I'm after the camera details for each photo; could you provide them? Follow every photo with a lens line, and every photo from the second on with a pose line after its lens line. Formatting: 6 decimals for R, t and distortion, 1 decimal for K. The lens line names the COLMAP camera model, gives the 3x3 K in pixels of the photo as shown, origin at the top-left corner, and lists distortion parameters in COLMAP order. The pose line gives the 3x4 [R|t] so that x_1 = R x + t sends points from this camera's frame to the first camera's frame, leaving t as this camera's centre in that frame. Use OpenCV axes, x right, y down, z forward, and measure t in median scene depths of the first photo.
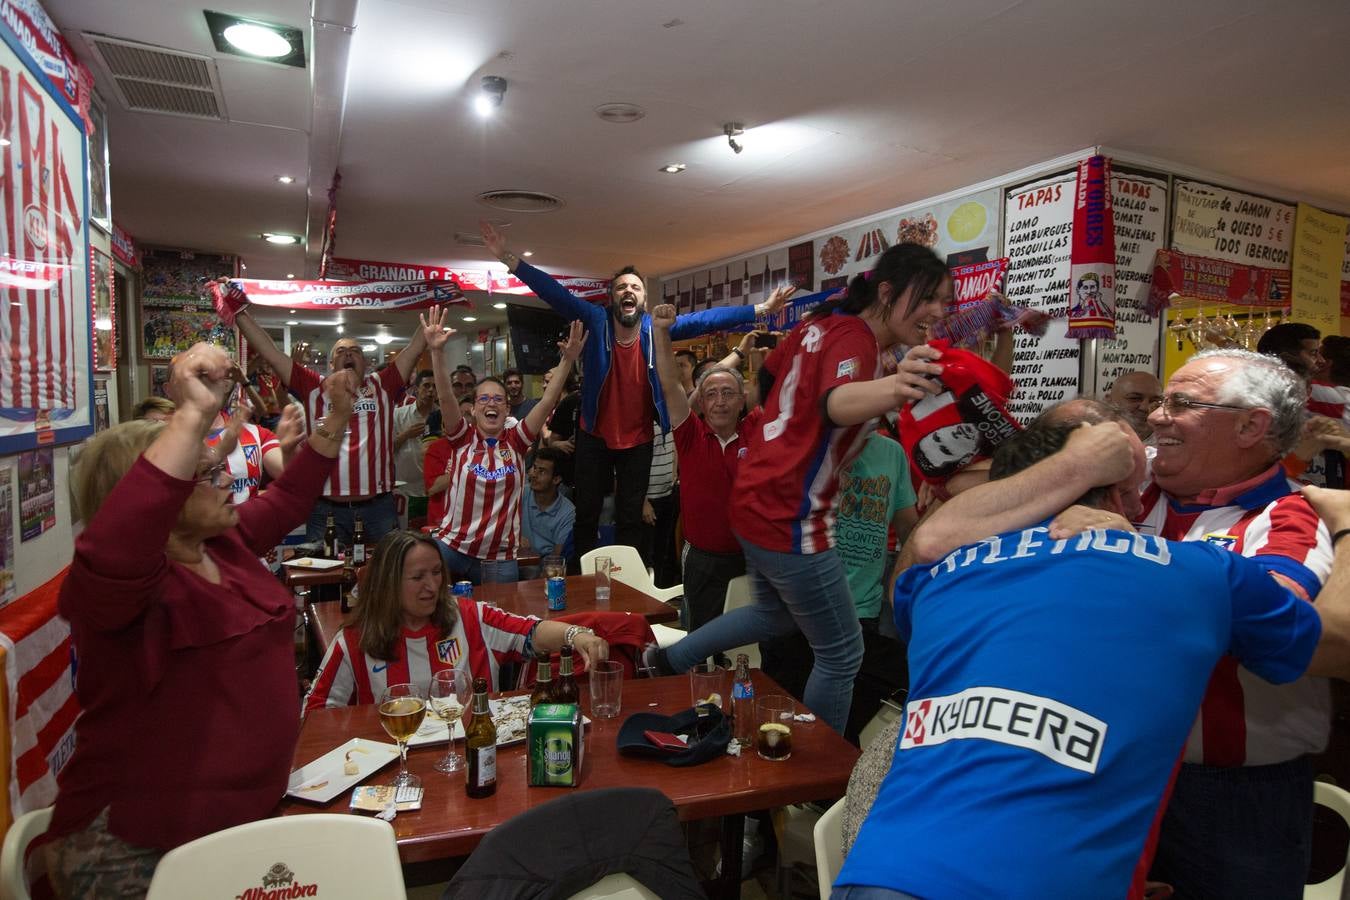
lens RADIAL K [[779.5, 0, 676.5], [0, 779.5, 442.2], [0, 0, 1]] dist [-0.034608, 0.030903]
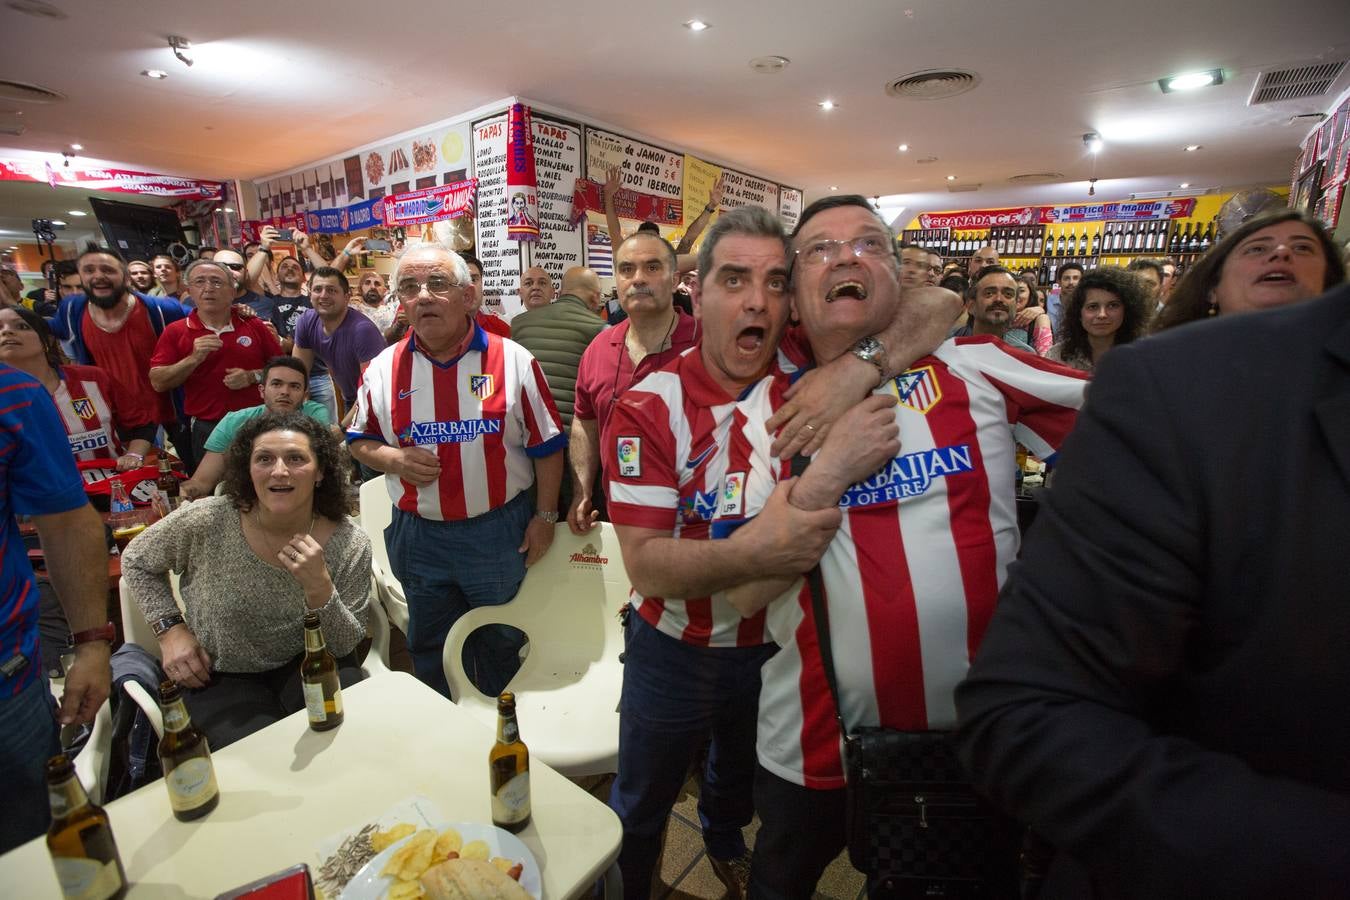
lens RADIAL K [[611.6, 0, 680.7], [0, 611.6, 447.5], [0, 0, 1]] dist [-0.046716, 0.014481]
pose [[0.905076, -0.103765, 0.412396, 0.269006], [0.024408, 0.980850, 0.193228, 0.026101], [-0.424549, -0.164821, 0.890277, -0.156774]]
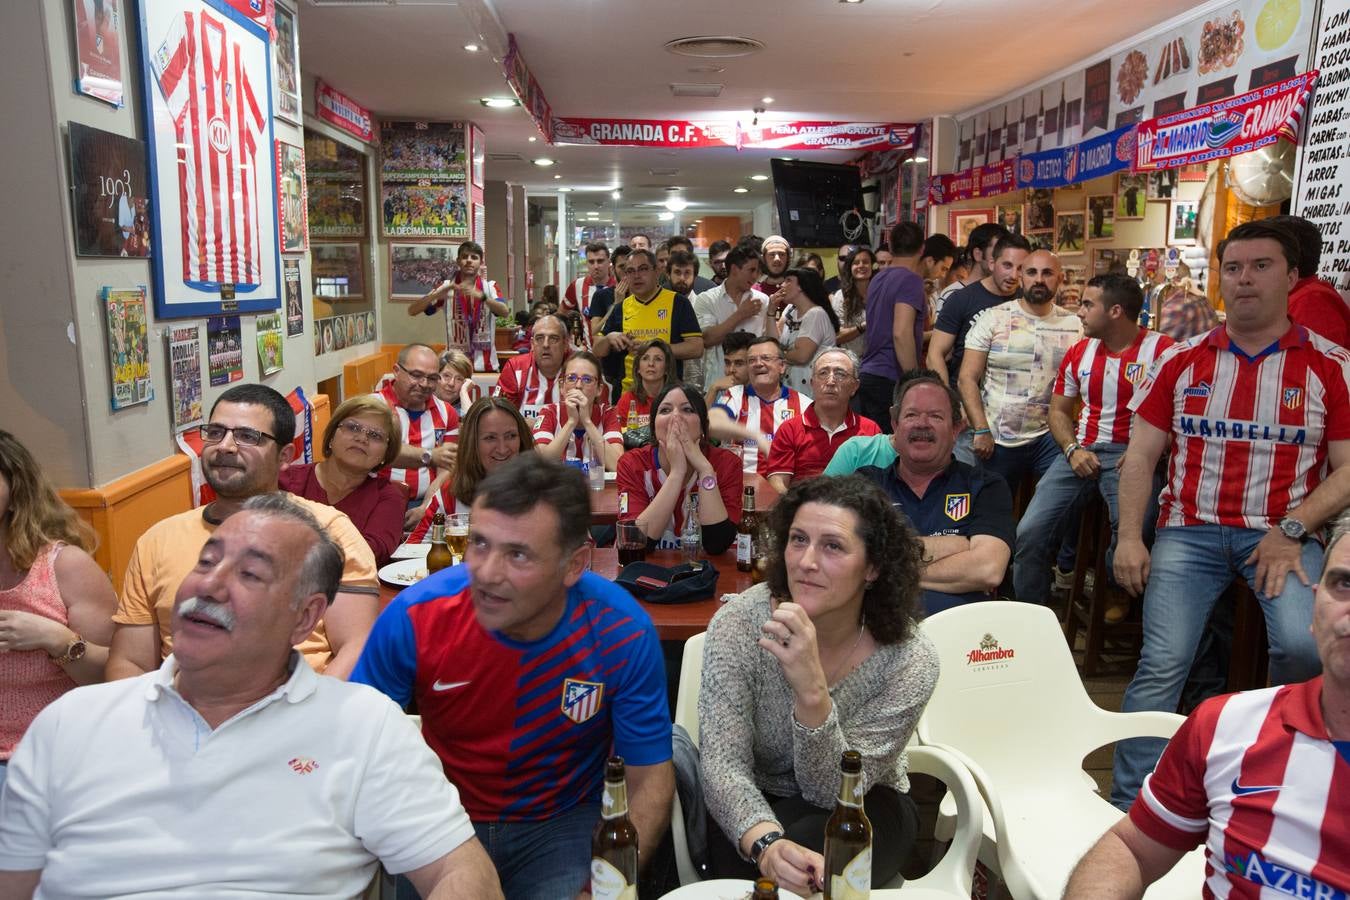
lens RADIAL K [[1076.6, 0, 675.2], [0, 1076.6, 448.7], [0, 0, 1]] dist [-0.022663, 0.099894]
pose [[0.918240, 0.058234, -0.391720, 0.299009], [-0.019455, 0.994568, 0.102251, 0.018123], [0.395547, -0.086270, 0.914385, -0.184600]]
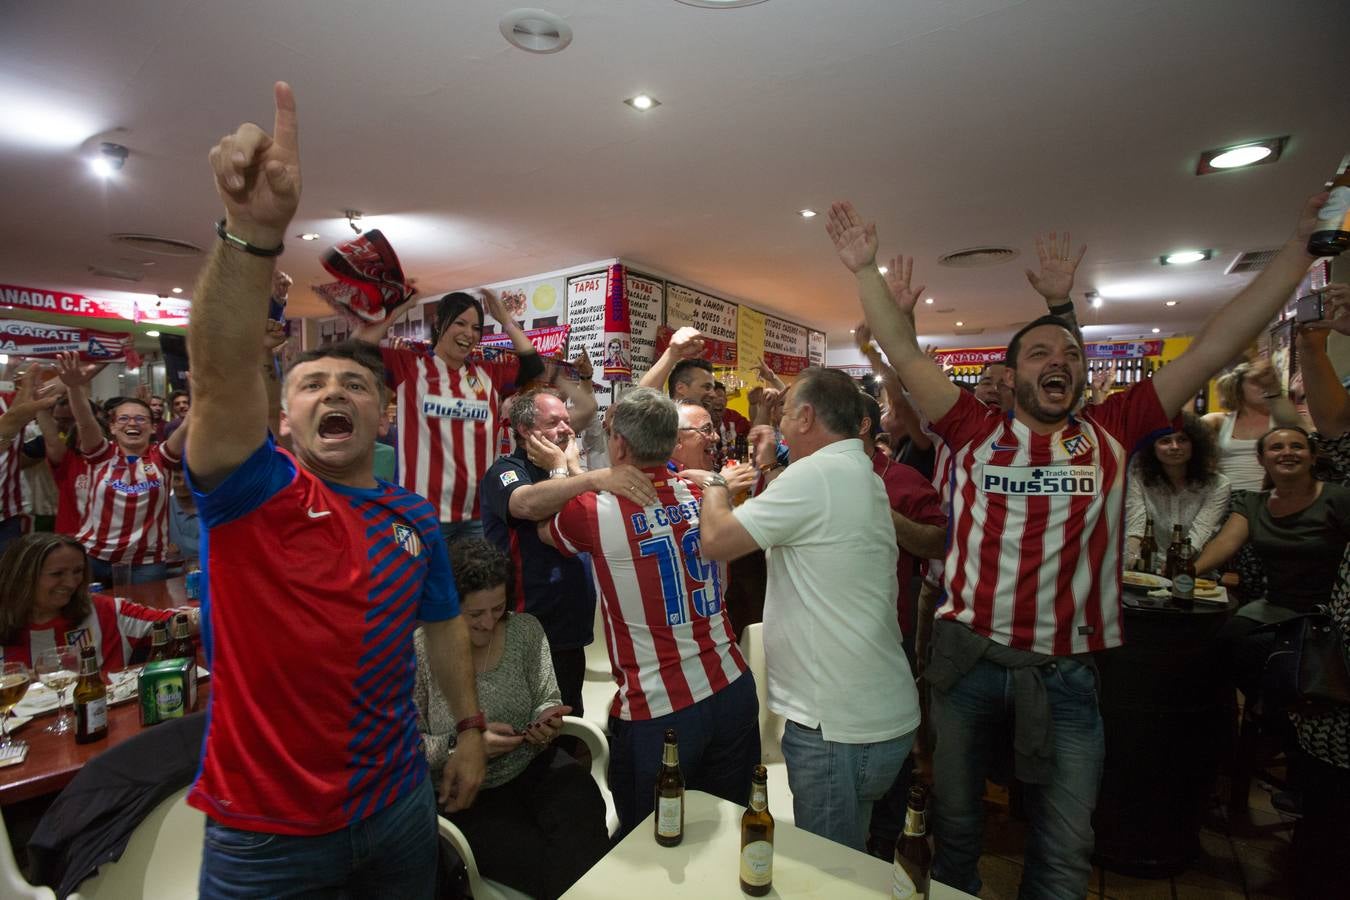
lens RADIAL K [[611.6, 0, 678.5], [0, 611.6, 446.7], [0, 0, 1]] dist [-0.046716, 0.014481]
pose [[0.884702, -0.020123, 0.465722, 0.065404], [0.026225, 0.999634, -0.006626, 0.008139], [-0.465418, 0.018076, 0.884906, -0.122269]]
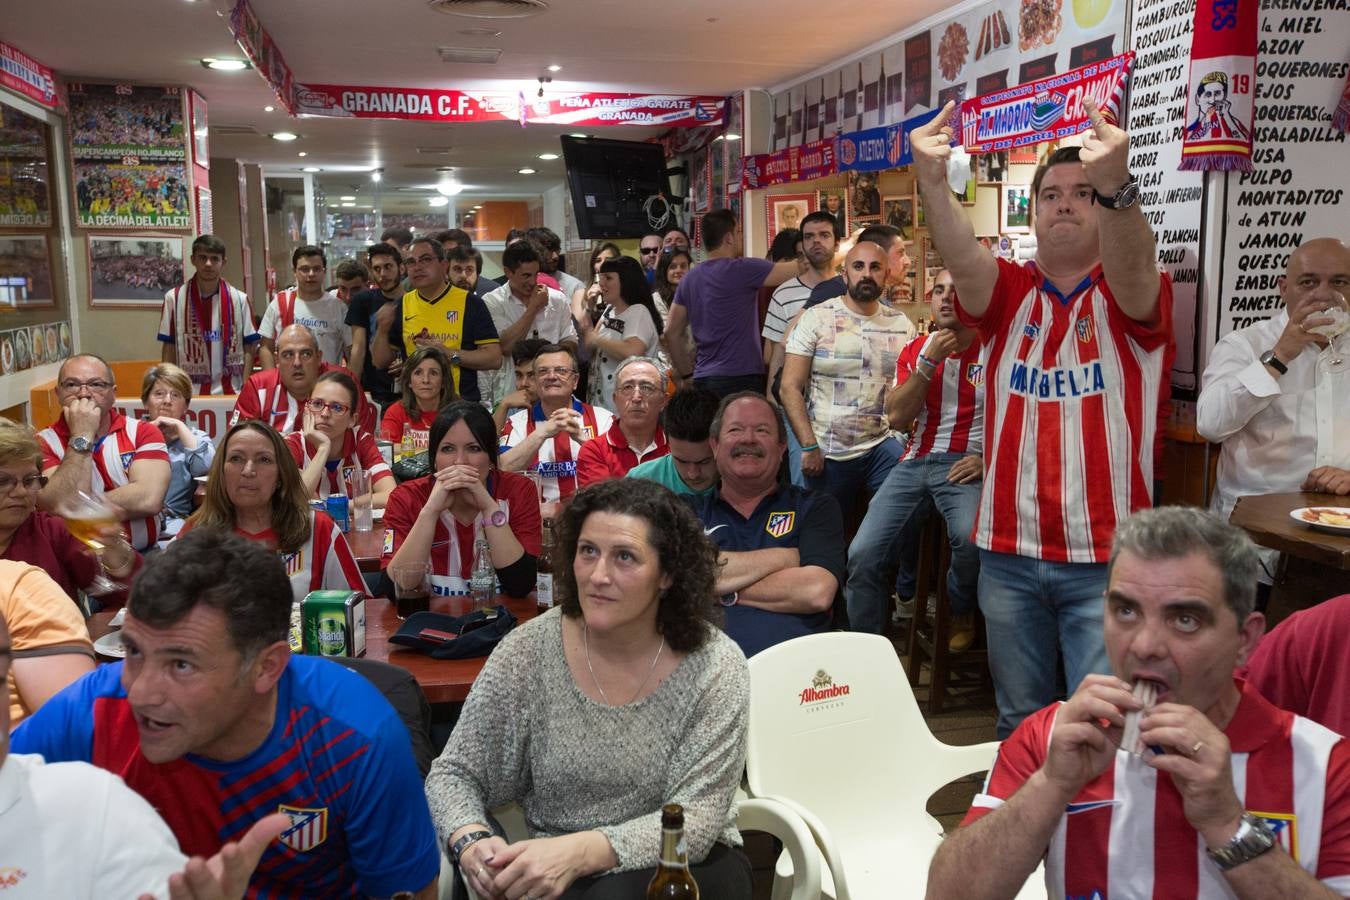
lens RADIAL K [[1272.8, 0, 674.5], [0, 1272.8, 445.2], [0, 0, 1]] dist [0.050392, 0.000000]
pose [[0.972170, 0.016115, -0.233723, 0.308208], [0.002196, 0.996961, 0.077871, 0.016226], [0.234268, -0.076217, 0.969180, -0.209003]]
